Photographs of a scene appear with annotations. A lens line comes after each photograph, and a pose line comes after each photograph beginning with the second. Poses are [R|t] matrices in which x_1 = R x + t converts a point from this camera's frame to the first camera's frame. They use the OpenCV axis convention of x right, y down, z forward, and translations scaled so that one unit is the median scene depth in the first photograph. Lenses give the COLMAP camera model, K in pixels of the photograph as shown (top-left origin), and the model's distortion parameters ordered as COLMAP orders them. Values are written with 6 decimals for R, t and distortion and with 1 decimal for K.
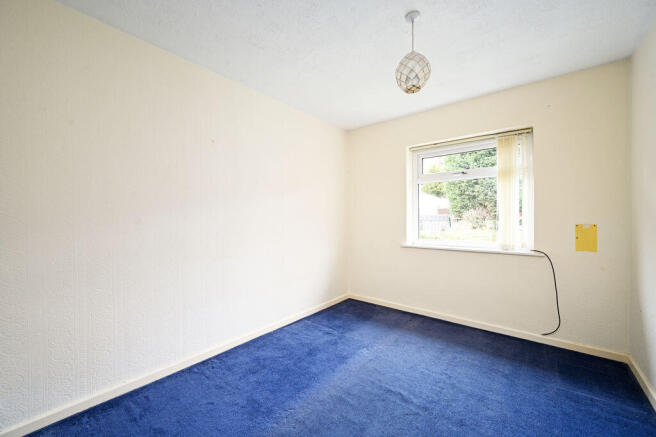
lens RADIAL K [[257.2, 0, 328.4], [0, 257.2, 226.3], [0, 0, 1]] dist [0.000323, 0.000039]
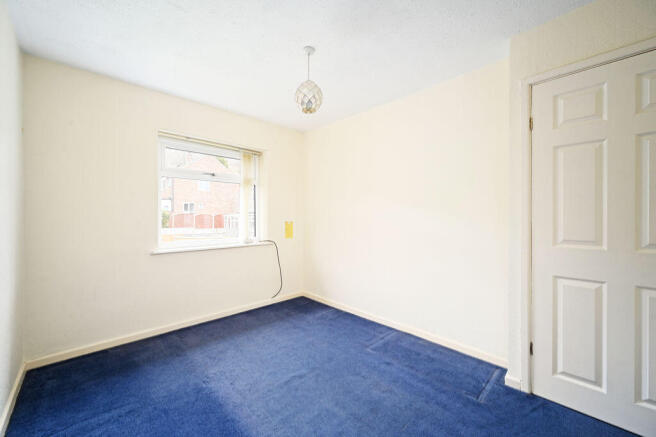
lens RADIAL K [[256.2, 0, 328.0], [0, 256.2, 218.5], [0, 0, 1]] dist [0.000407, -0.000024]
pose [[0.121925, -0.002230, 0.992537, -0.619554], [0.034157, 0.999415, -0.001951, -0.014078], [-0.991951, 0.034140, 0.121930, 0.547686]]
